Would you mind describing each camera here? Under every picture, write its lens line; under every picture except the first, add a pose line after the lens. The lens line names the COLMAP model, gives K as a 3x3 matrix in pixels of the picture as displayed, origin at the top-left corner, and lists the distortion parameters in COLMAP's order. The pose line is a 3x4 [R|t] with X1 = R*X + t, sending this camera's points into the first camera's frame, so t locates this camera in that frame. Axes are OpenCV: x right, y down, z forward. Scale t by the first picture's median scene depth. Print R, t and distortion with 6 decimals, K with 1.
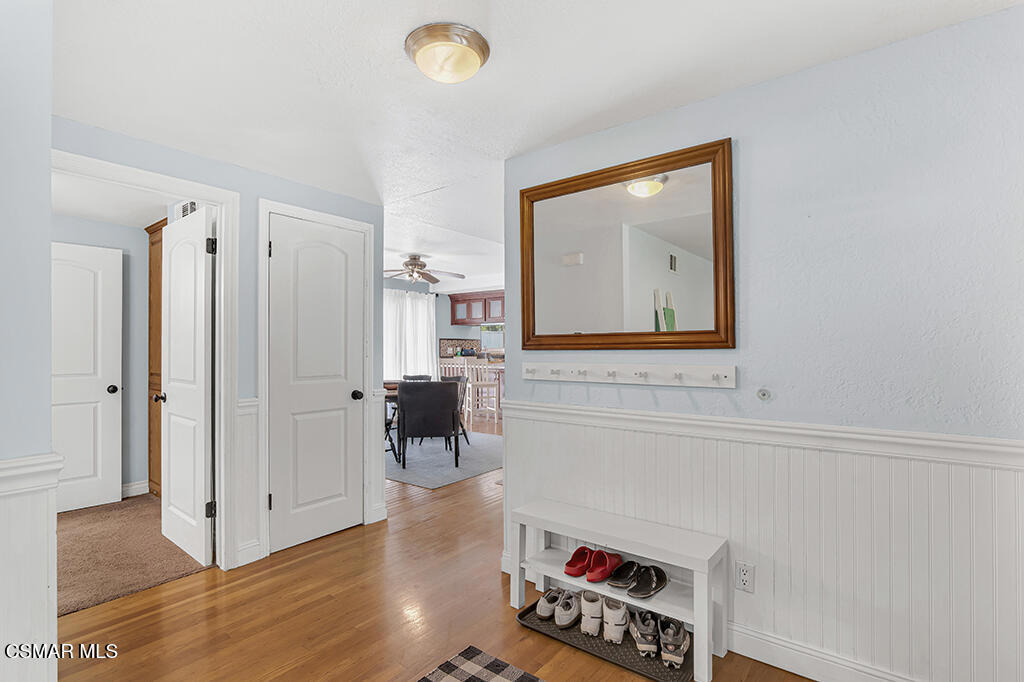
lens RADIAL K [[484.7, 0, 510.0], [0, 484.7, 337.8], [0, 0, 1]] dist [-0.010049, 0.001011]
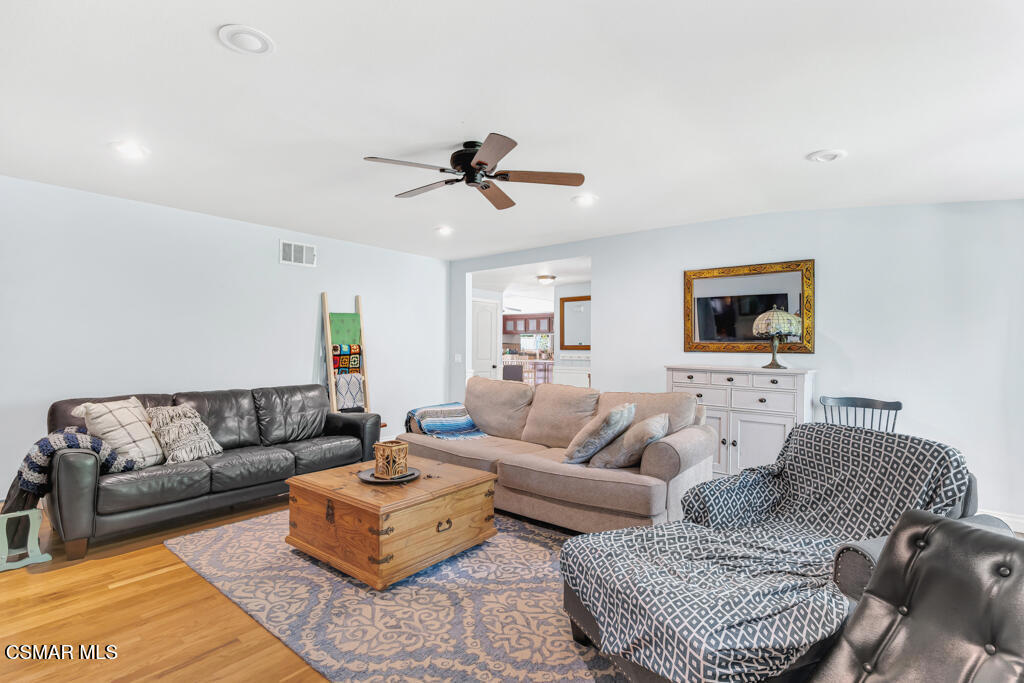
lens RADIAL K [[484.7, 0, 510.0], [0, 484.7, 338.3], [0, 0, 1]] dist [-0.010049, 0.001011]
pose [[0.999686, 0.007566, -0.023883, -0.064076], [-0.007574, 0.999971, -0.000273, -0.013530], [0.023880, 0.000454, 0.999715, -0.608106]]
